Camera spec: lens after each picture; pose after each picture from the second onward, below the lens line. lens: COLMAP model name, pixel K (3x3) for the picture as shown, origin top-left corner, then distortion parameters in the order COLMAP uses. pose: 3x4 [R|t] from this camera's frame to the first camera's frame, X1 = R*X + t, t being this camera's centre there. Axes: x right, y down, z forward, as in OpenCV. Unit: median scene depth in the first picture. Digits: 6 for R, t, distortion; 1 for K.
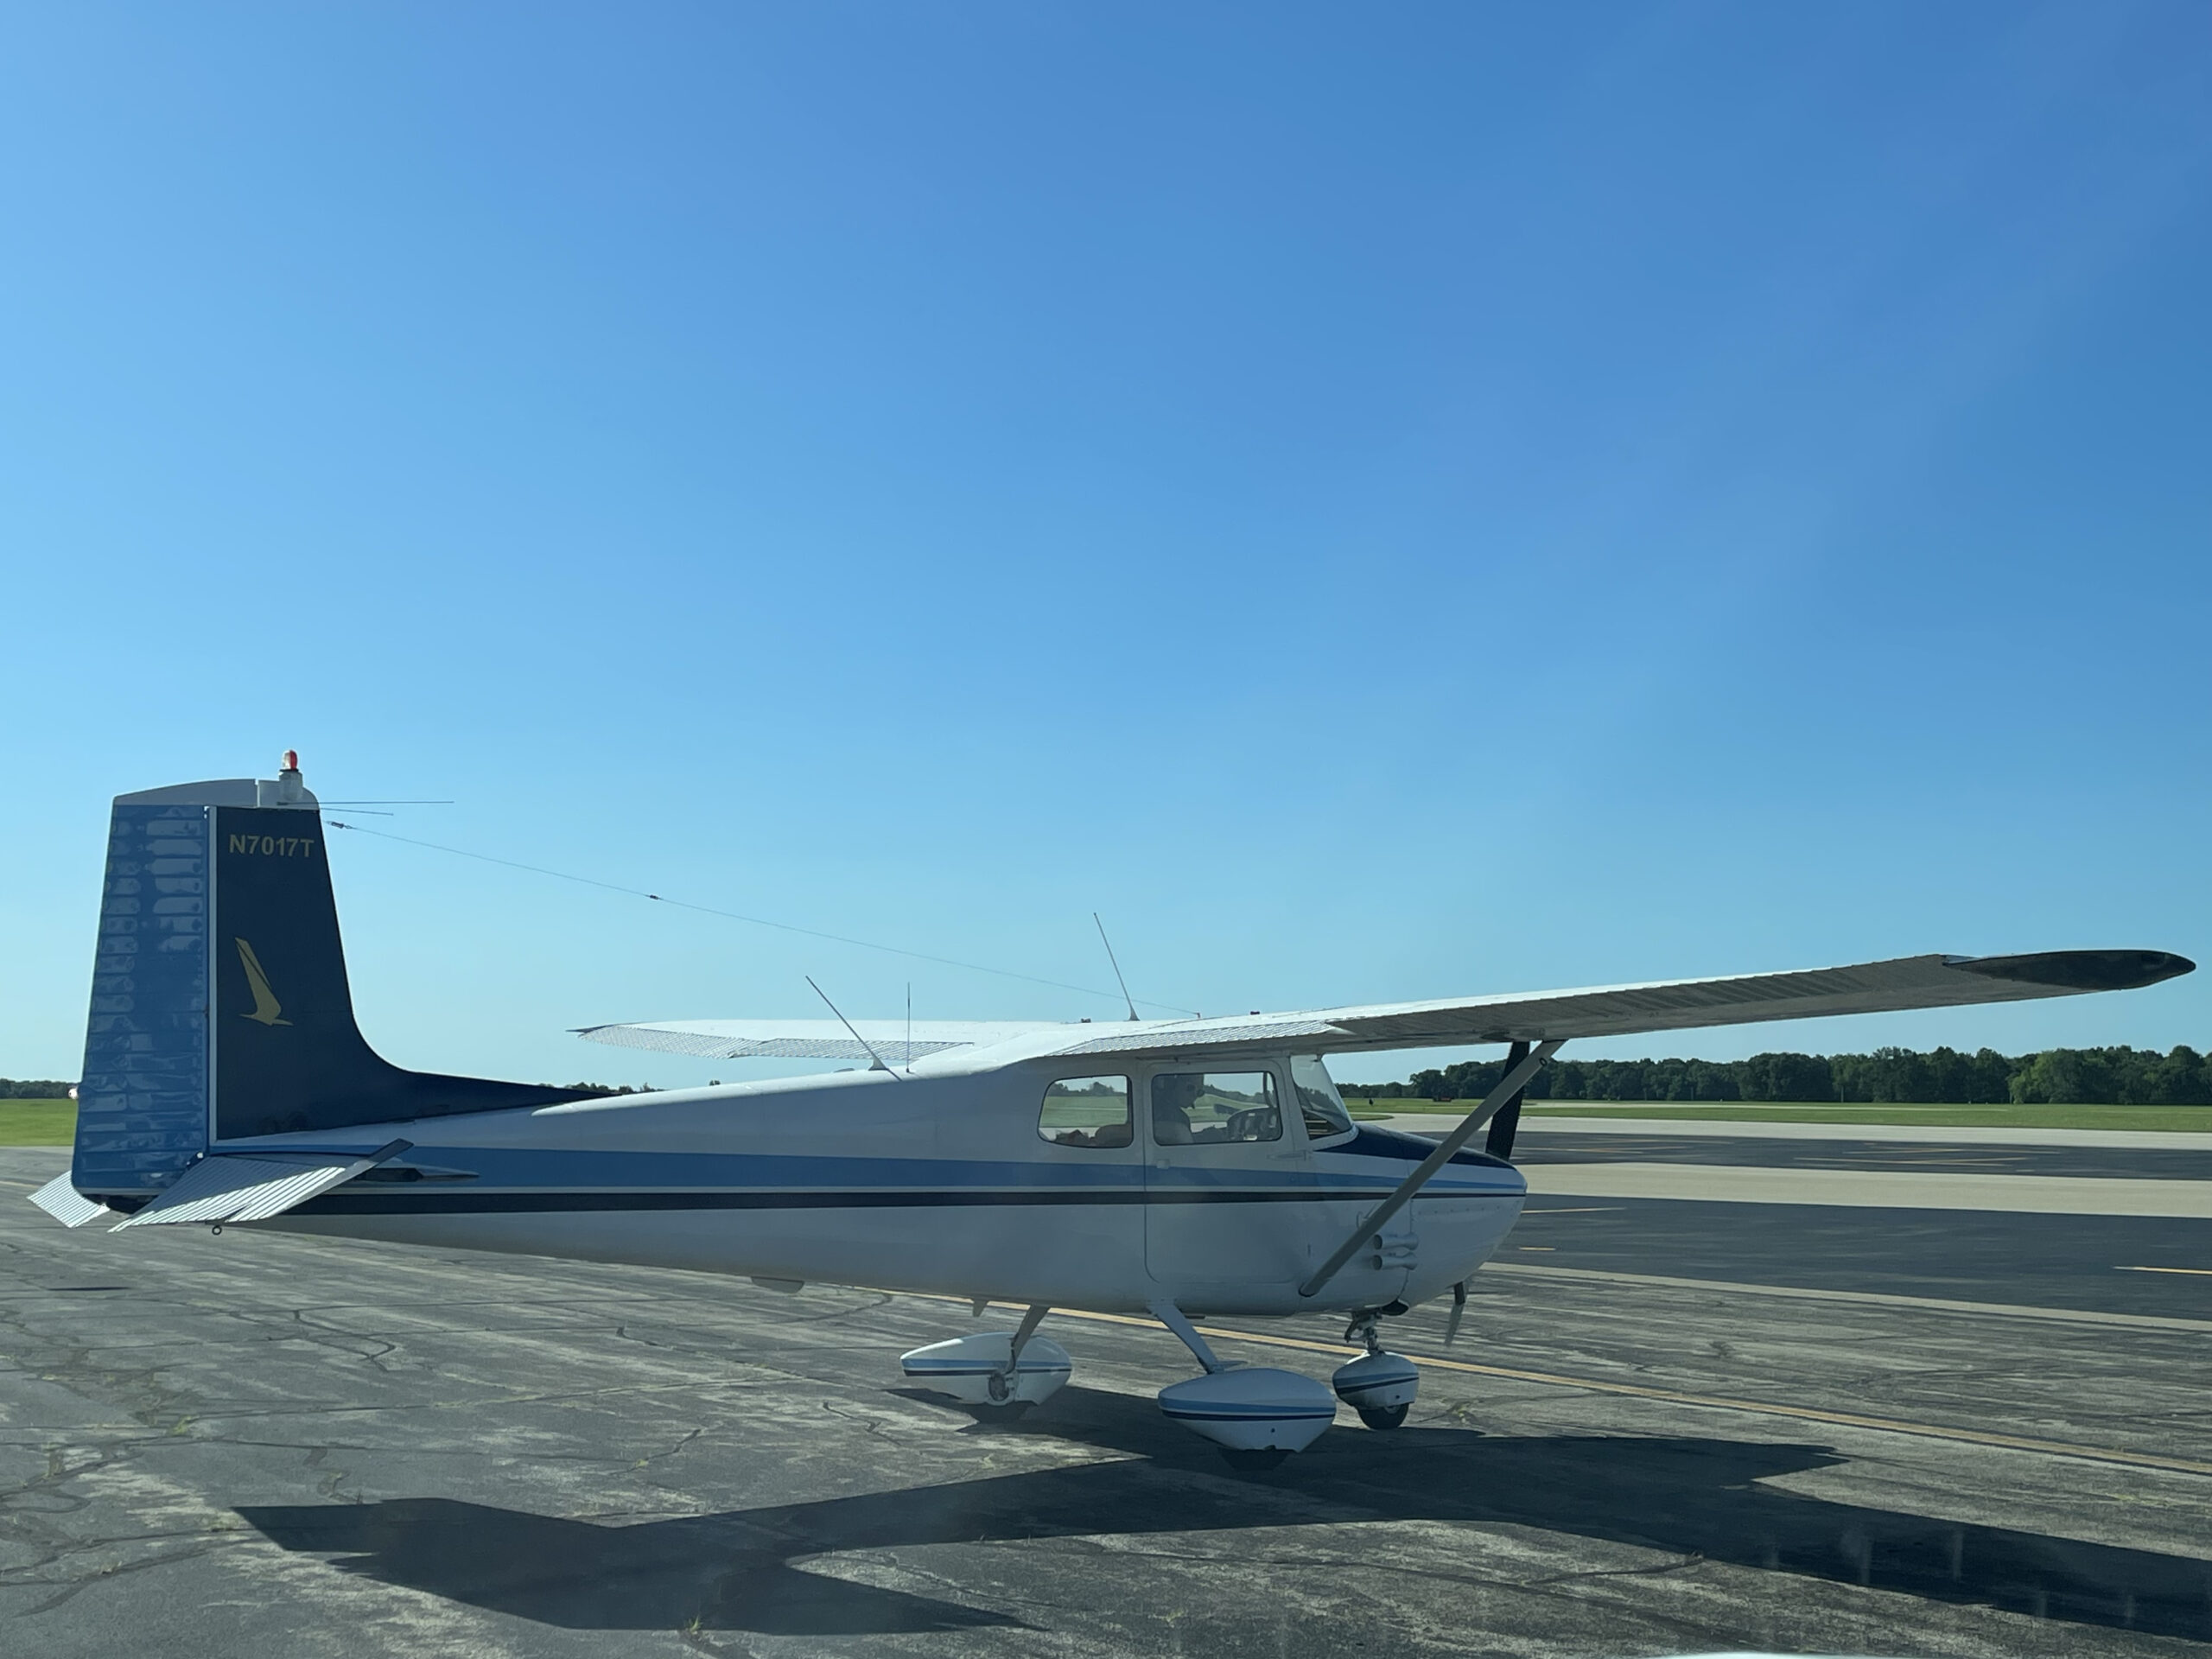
lens RADIAL K [[2765.9, 0, 926.5], [0, 2765.9, 827.7], [0, 0, 1]] dist [0.206645, 0.005895]
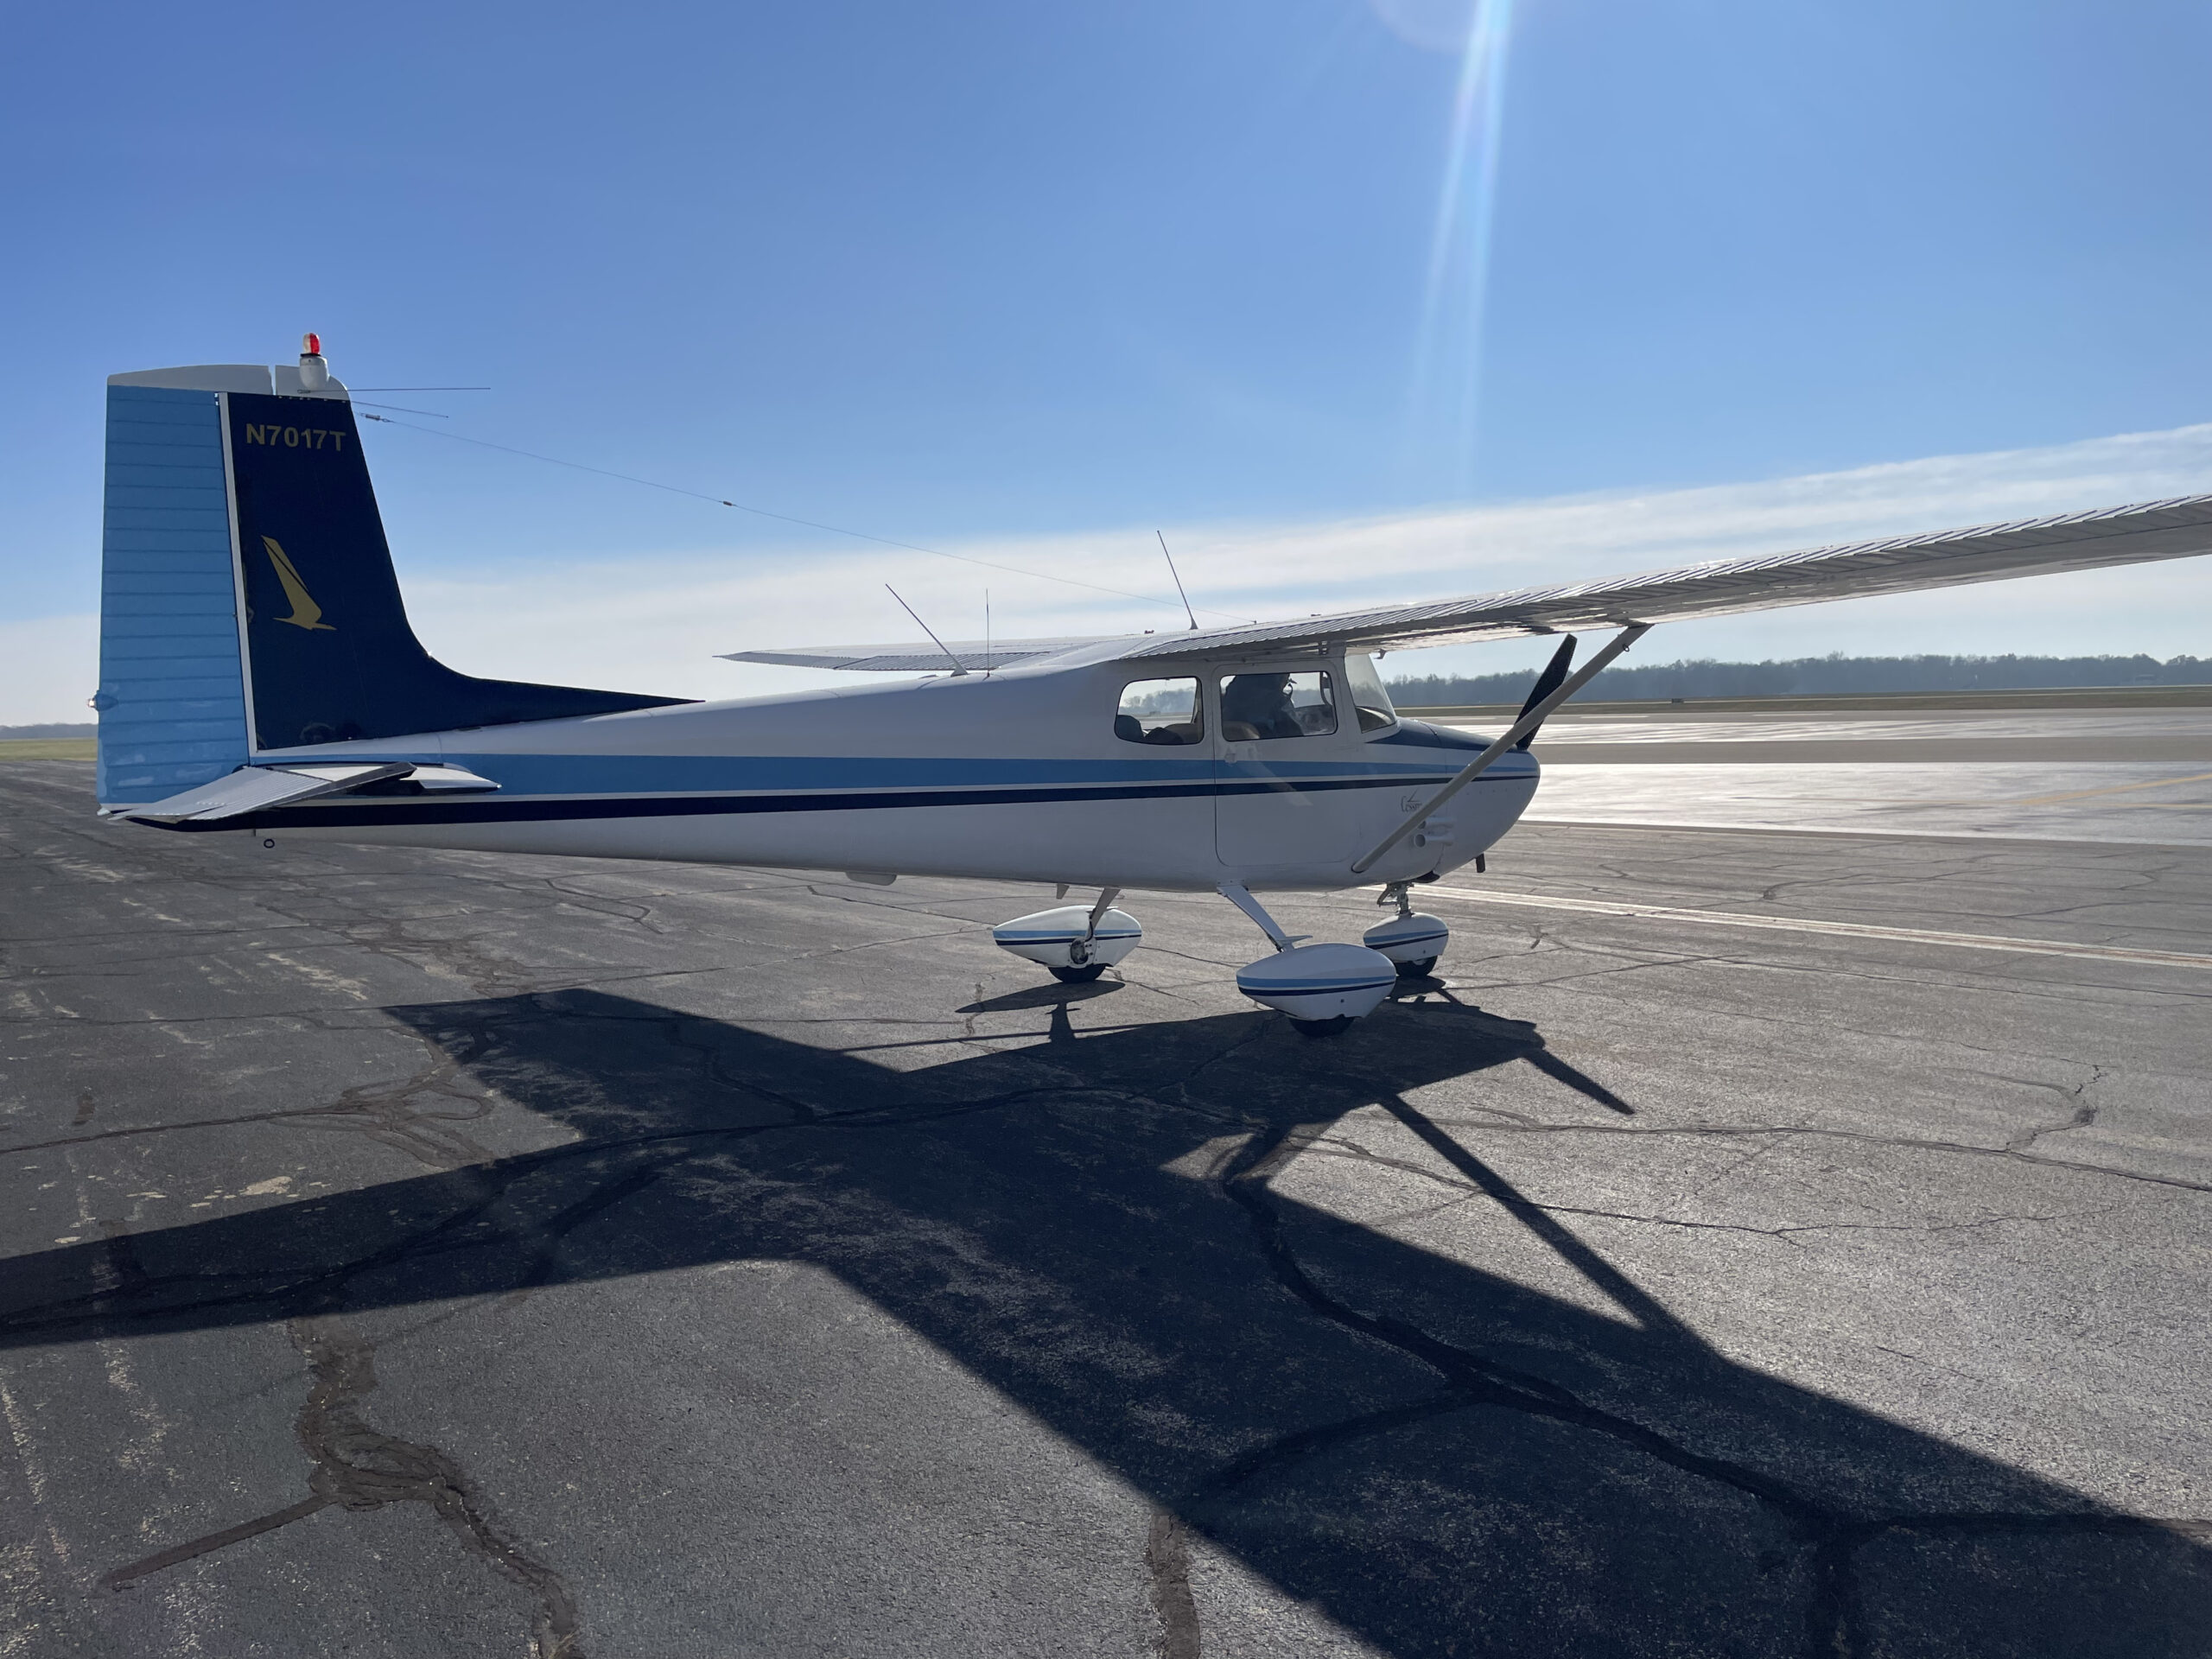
lens RADIAL K [[1675.7, 0, 1106.0], [0, 1675.7, 829.5], [0, 0, 1]] dist [0.000165, 0.000155]
pose [[0.998377, -0.026473, 0.050418, 0.003751], [0.018372, 0.987768, 0.154846, 0.049276], [-0.053900, -0.153668, 0.986651, 0.376856]]
